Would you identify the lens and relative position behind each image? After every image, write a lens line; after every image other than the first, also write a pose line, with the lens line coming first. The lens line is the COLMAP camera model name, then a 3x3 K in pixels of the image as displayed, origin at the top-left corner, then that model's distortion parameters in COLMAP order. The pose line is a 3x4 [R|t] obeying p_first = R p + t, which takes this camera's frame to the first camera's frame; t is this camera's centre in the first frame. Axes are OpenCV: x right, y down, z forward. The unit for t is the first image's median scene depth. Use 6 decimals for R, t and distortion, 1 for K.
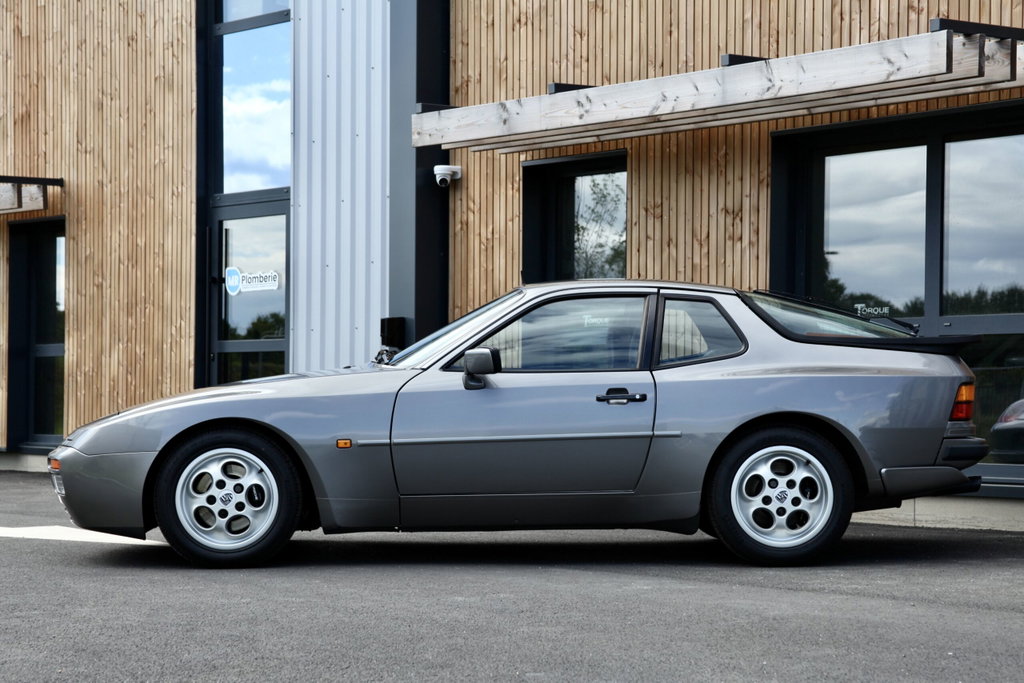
lens RADIAL K [[2318.1, 0, 529.6], [0, 2318.1, 345.1], [0, 0, 1]] dist [0.400197, 0.180431]
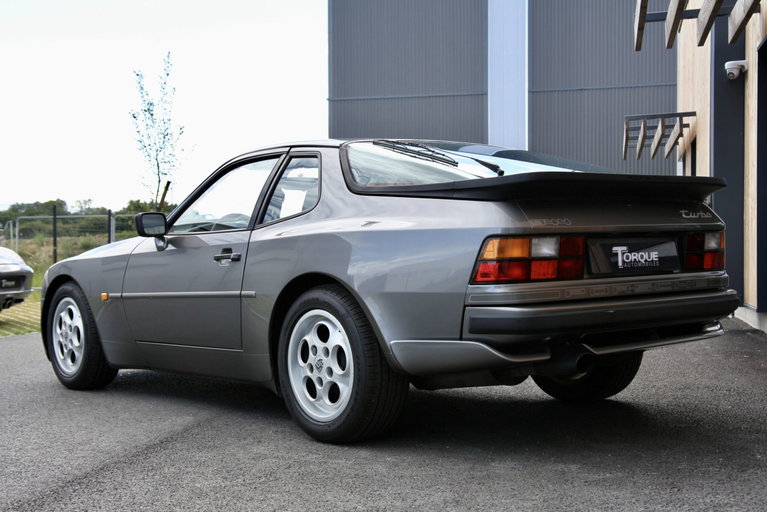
lens RADIAL K [[1047.8, 0, 383.5], [0, 1047.8, 256.0], [0, 0, 1]] dist [0.143171, -0.020960]
pose [[0.616673, -0.004545, -0.787206, 0.436664], [0.028763, 0.999446, 0.016762, 0.015885], [0.786694, -0.032979, 0.616462, 0.752481]]
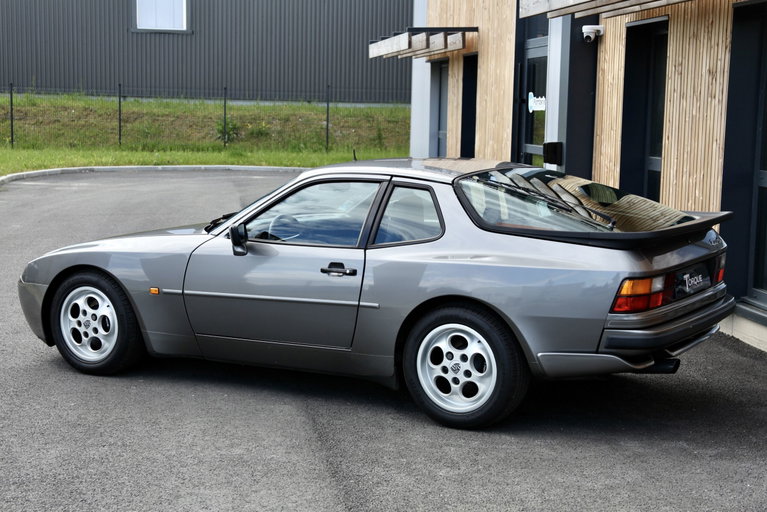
lens RADIAL K [[1329.8, 0, 383.5], [0, 1329.8, 256.0], [0, 0, 1]] dist [0.220720, 0.095300]
pose [[0.845422, 0.071020, -0.529356, 0.408548], [-0.000082, 0.991137, 0.132842, -0.073516], [0.534099, -0.112264, 0.837935, 0.435279]]
